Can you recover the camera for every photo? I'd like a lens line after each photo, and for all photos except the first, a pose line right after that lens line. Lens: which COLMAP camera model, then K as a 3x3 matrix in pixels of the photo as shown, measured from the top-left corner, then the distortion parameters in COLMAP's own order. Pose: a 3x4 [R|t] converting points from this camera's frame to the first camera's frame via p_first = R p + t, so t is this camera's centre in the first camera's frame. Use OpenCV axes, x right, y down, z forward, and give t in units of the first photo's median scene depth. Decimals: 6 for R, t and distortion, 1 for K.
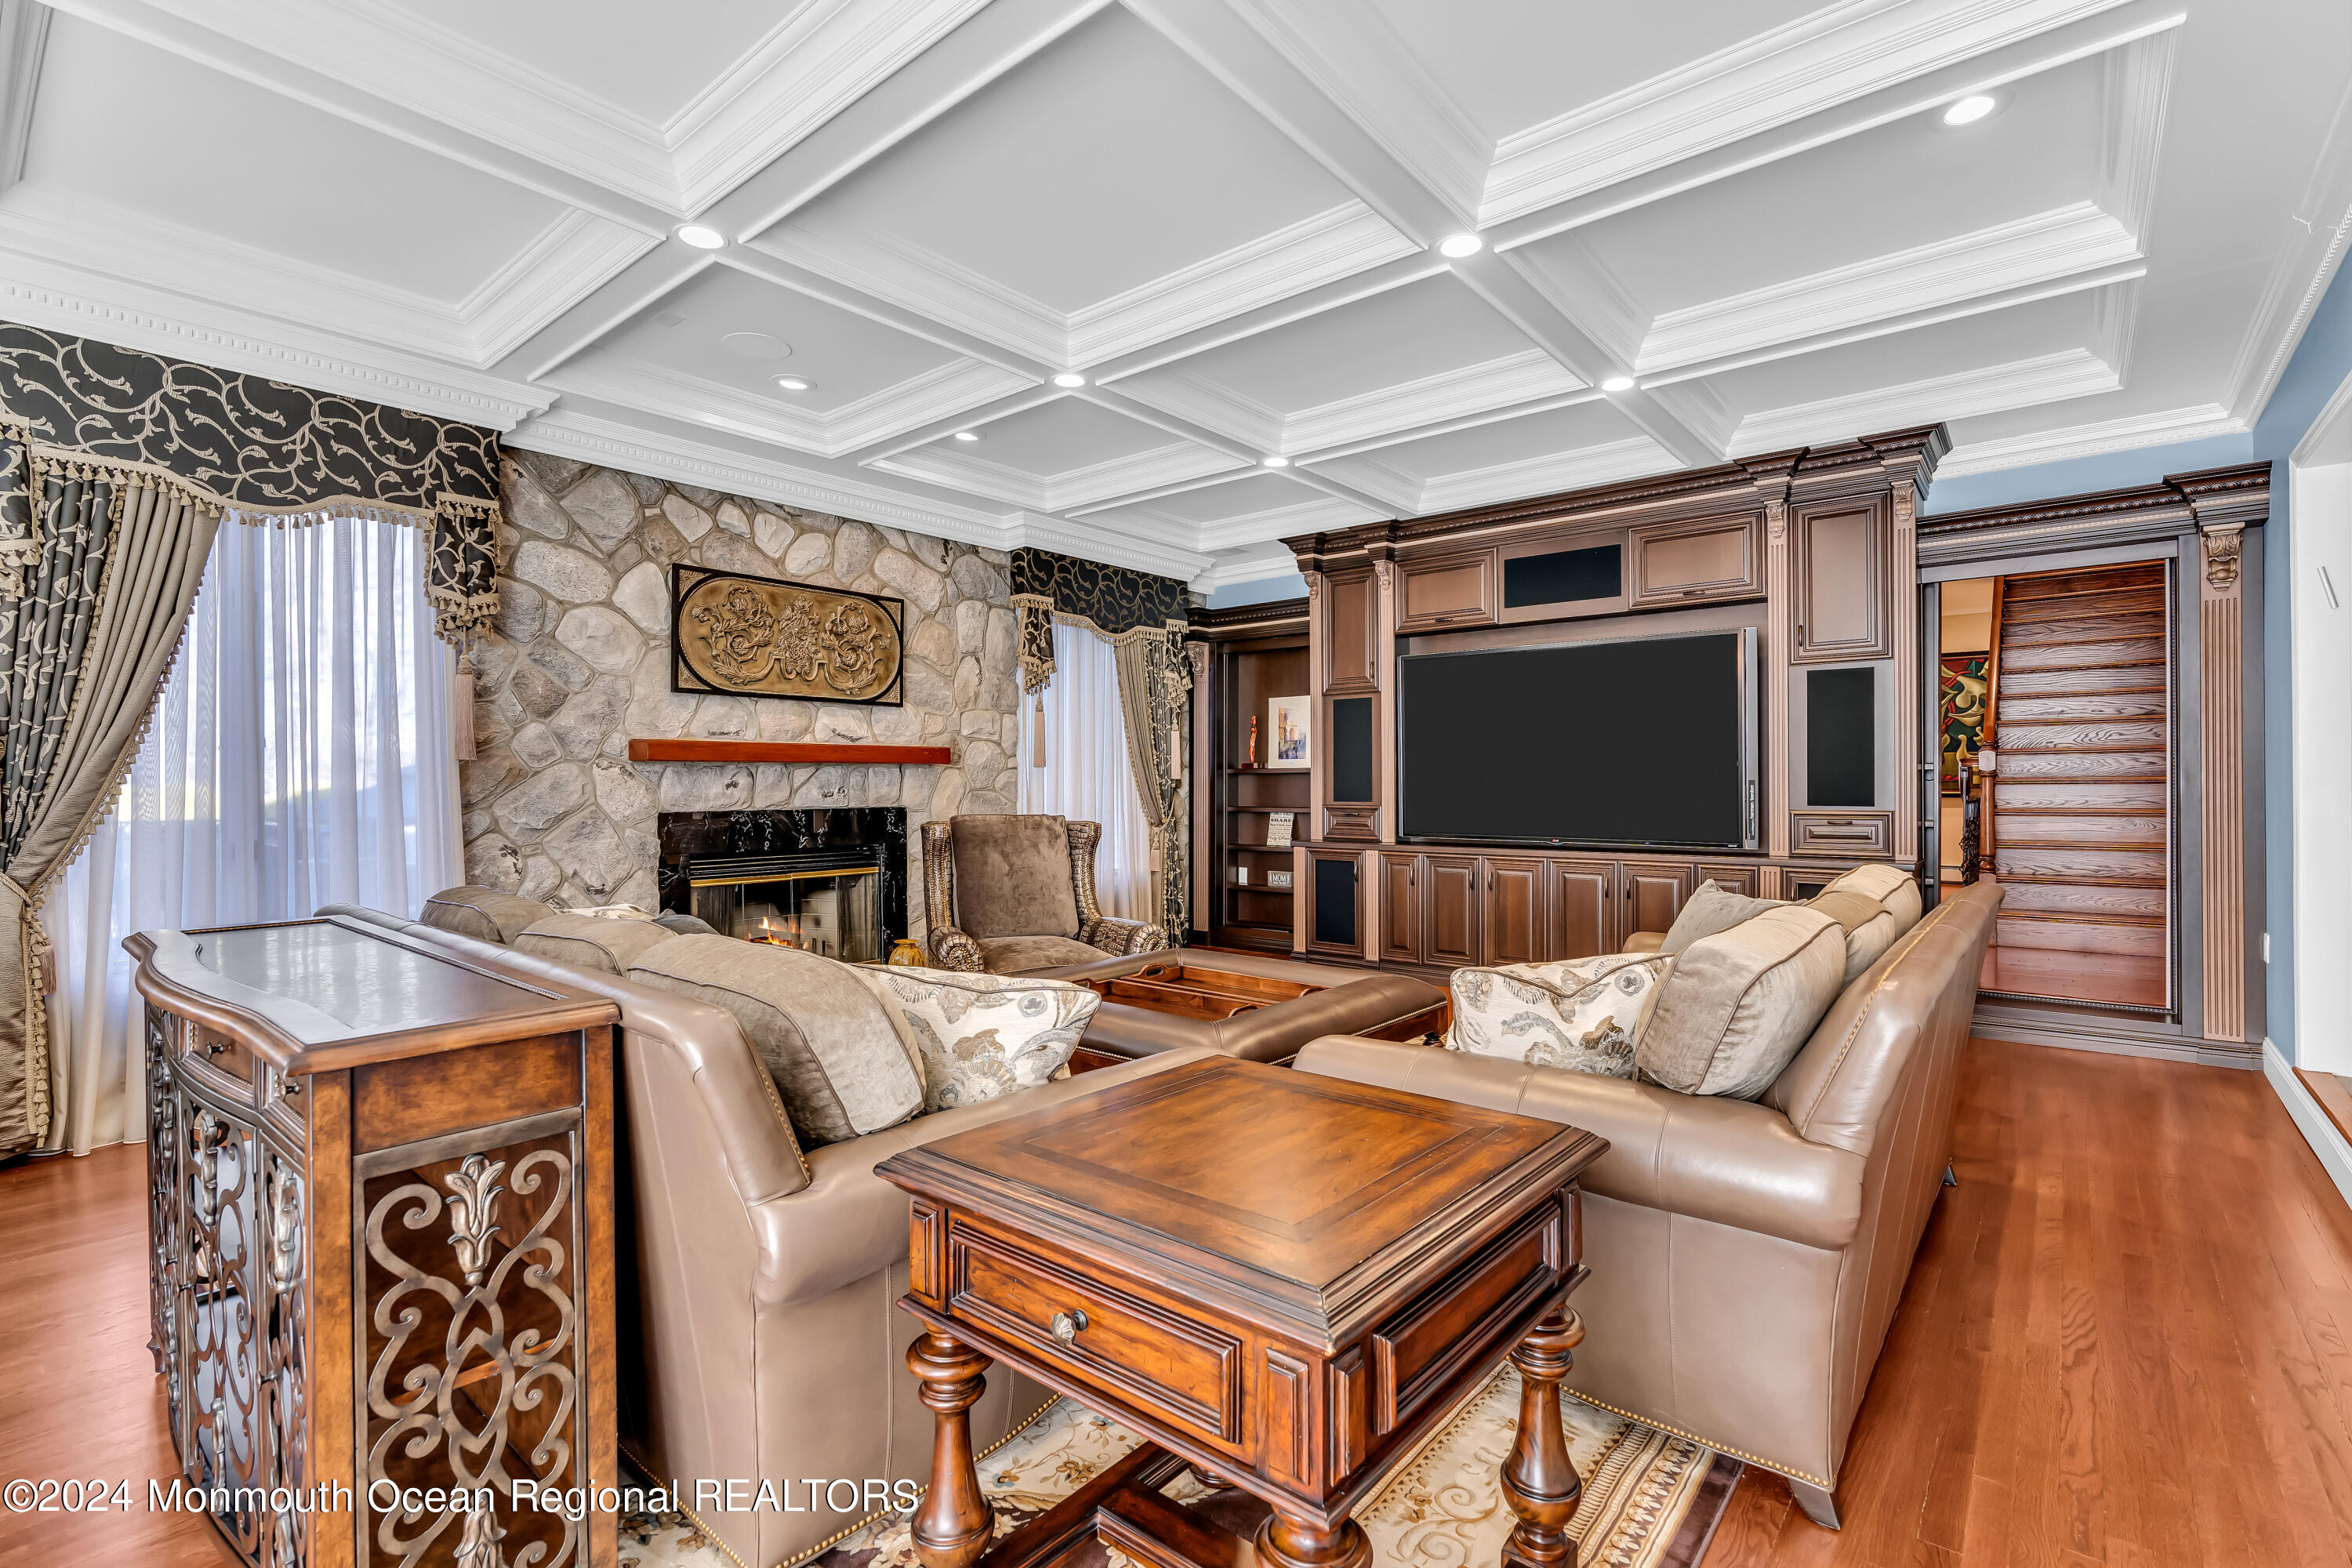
lens RADIAL K [[1066.7, 0, 1183.2], [0, 1066.7, 802.6], [0, 0, 1]] dist [-0.004072, 0.002673]
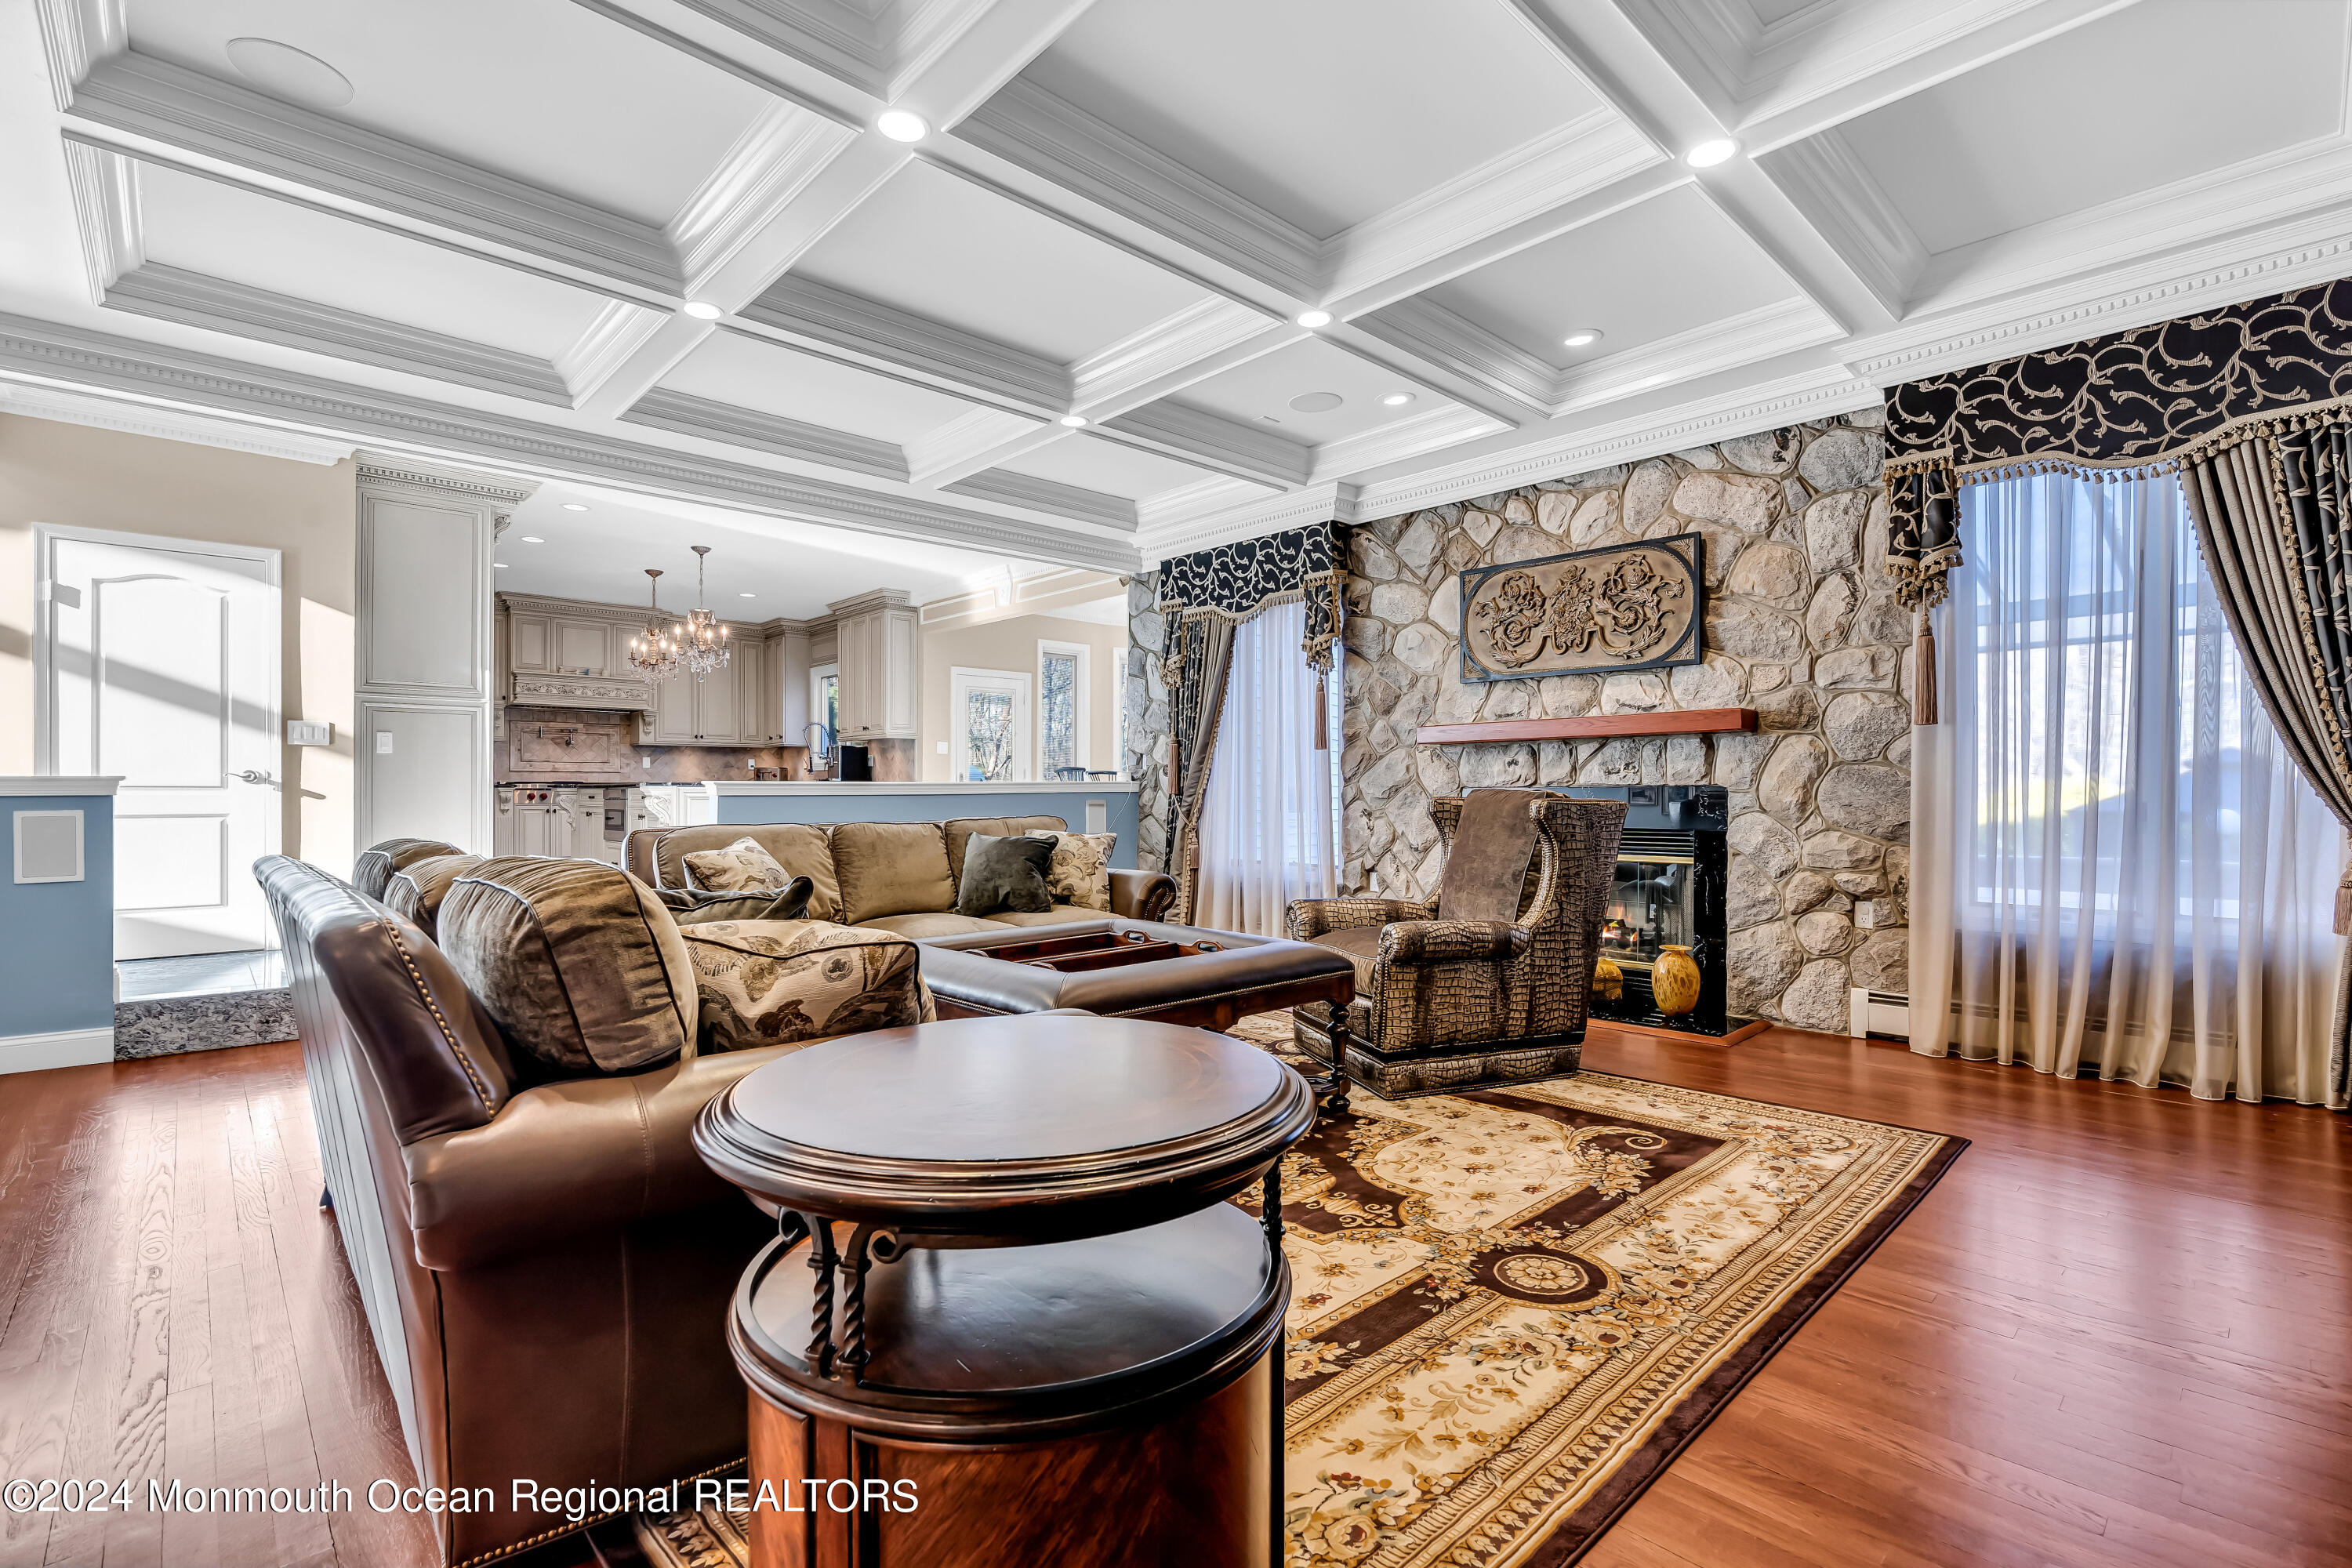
lens RADIAL K [[1066.7, 0, 1180.2], [0, 1066.7, 775.2], [0, 0, 1]] dist [-0.004072, 0.002673]
pose [[-0.111966, 0.004206, -0.993703, 0.604251], [0.000598, 0.999991, 0.004165, -0.008270], [0.993712, -0.000127, -0.111968, 0.712273]]
